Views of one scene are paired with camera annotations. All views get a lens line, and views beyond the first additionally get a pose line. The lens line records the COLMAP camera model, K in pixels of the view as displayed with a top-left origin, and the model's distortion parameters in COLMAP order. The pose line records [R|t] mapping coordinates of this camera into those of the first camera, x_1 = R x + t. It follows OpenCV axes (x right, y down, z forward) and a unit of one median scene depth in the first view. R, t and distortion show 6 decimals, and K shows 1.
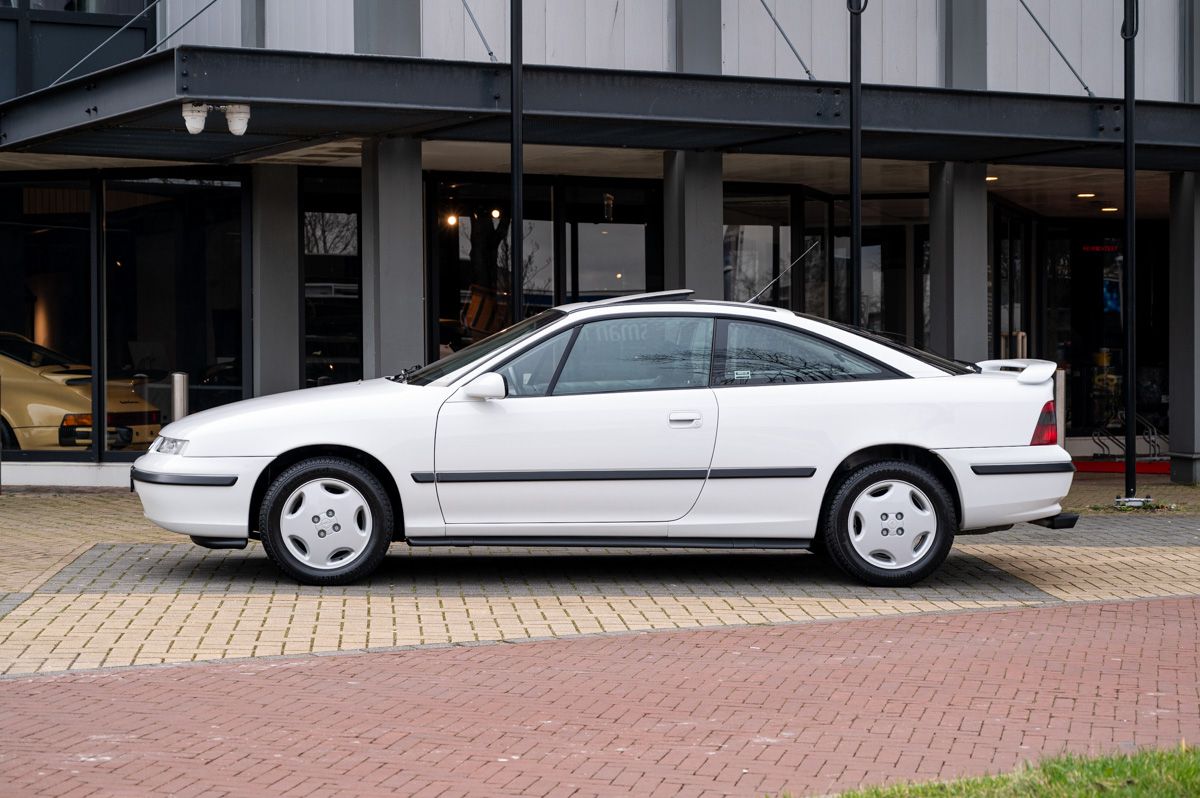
lens RADIAL K [[2453.9, 0, 600.0], [0, 2453.9, 399.0], [0, 0, 1]] dist [-0.016602, -0.095848]
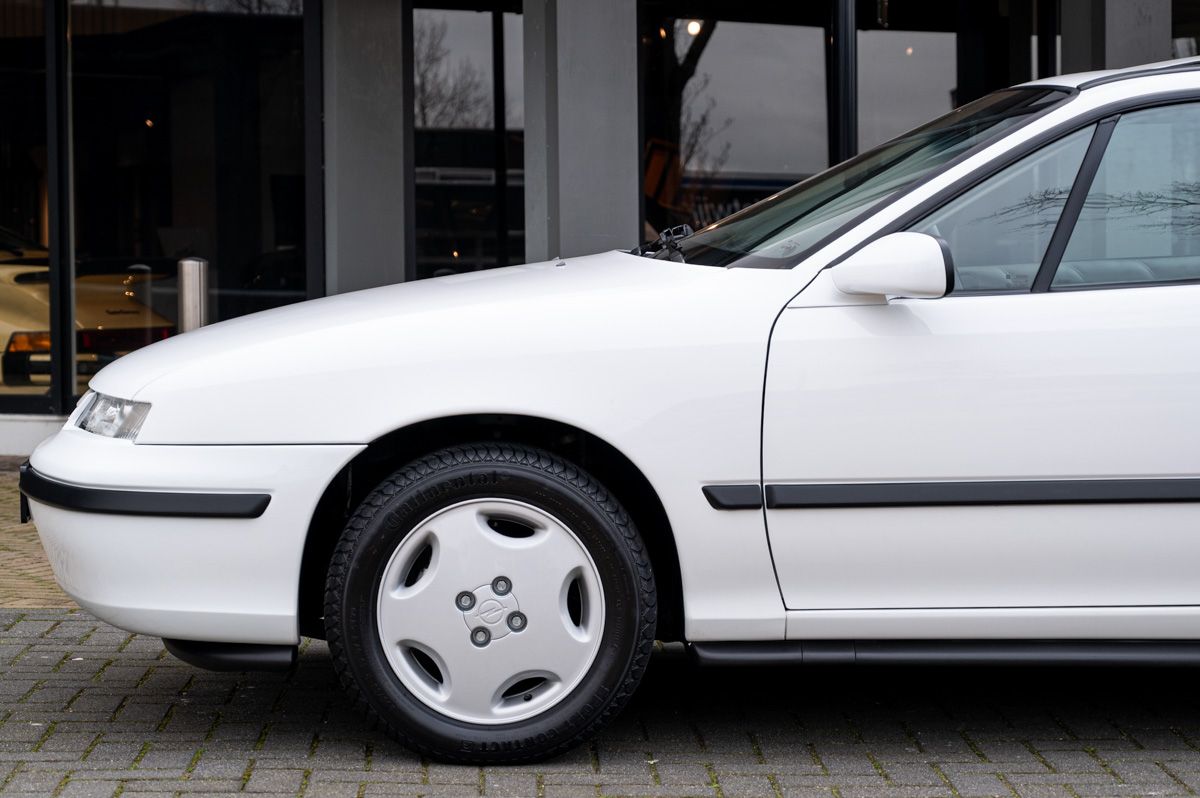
lens RADIAL K [[2453.9, 0, 600.0], [0, 2453.9, 399.0], [0, 0, 1]] dist [-0.016602, -0.095848]
pose [[0.999345, 0.001408, -0.036152, -0.079195], [-0.000140, 0.999385, 0.035066, 0.002170], [0.036179, -0.035038, 0.998731, 0.600484]]
